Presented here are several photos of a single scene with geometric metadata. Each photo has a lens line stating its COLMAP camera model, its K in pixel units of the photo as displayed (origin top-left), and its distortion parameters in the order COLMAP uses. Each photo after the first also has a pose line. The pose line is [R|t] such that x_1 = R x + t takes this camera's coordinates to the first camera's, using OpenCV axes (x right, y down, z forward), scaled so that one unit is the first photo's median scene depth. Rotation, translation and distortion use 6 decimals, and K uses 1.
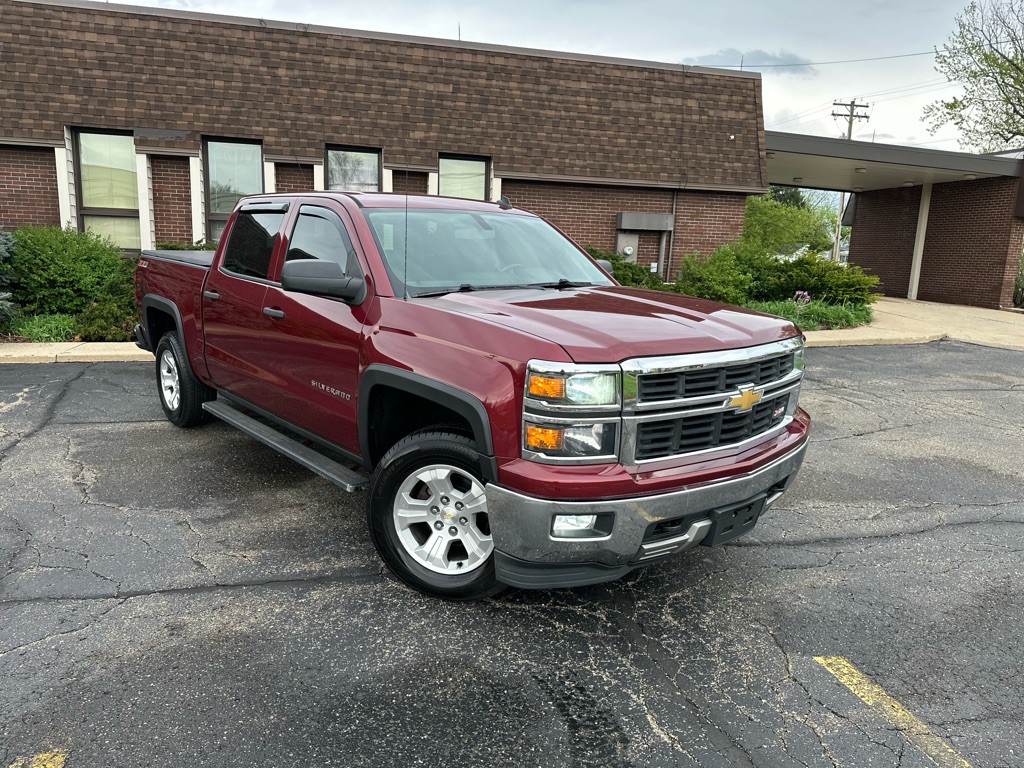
lens RADIAL K [[714.1, 0, 512.3], [0, 714.1, 382.8], [0, 0, 1]] dist [0.015938, -0.024661]
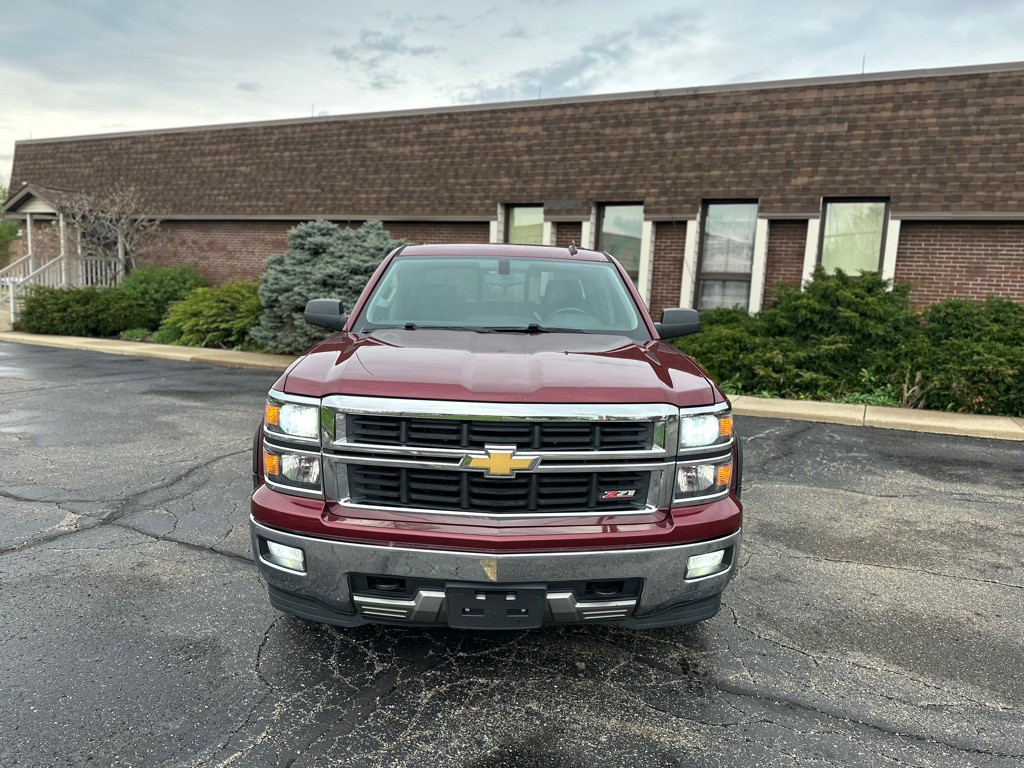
lens RADIAL K [[706.6, 0, 515.7], [0, 706.6, 386.4], [0, 0, 1]] dist [0.045860, -0.059259]
pose [[0.773400, 0.084365, -0.628279, 0.187181], [-0.128635, 0.991371, -0.025227, -0.010310], [0.620730, 0.100329, 0.777579, 0.075724]]
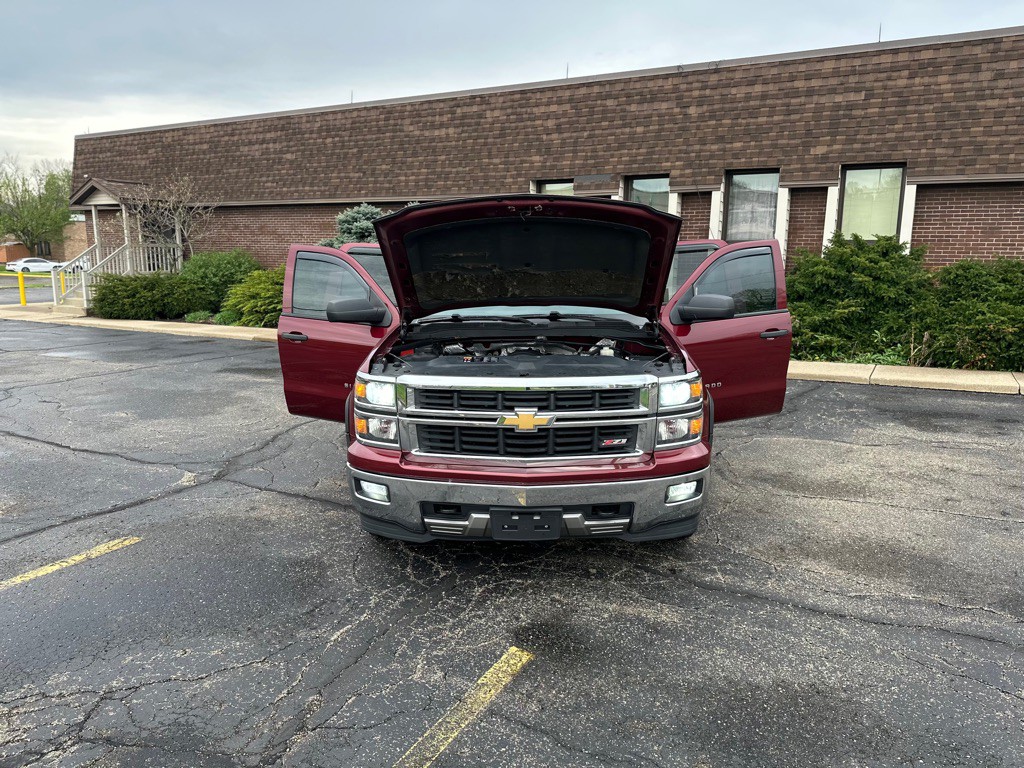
lens RADIAL K [[705.6, 0, 519.8], [0, 705.6, 385.3], [0, 0, 1]] dist [0.032497, -0.040423]
pose [[0.742624, 0.093096, -0.663207, 0.235045], [-0.101209, 0.994518, 0.026274, -0.013765], [0.662017, 0.047610, 0.747975, 0.026887]]
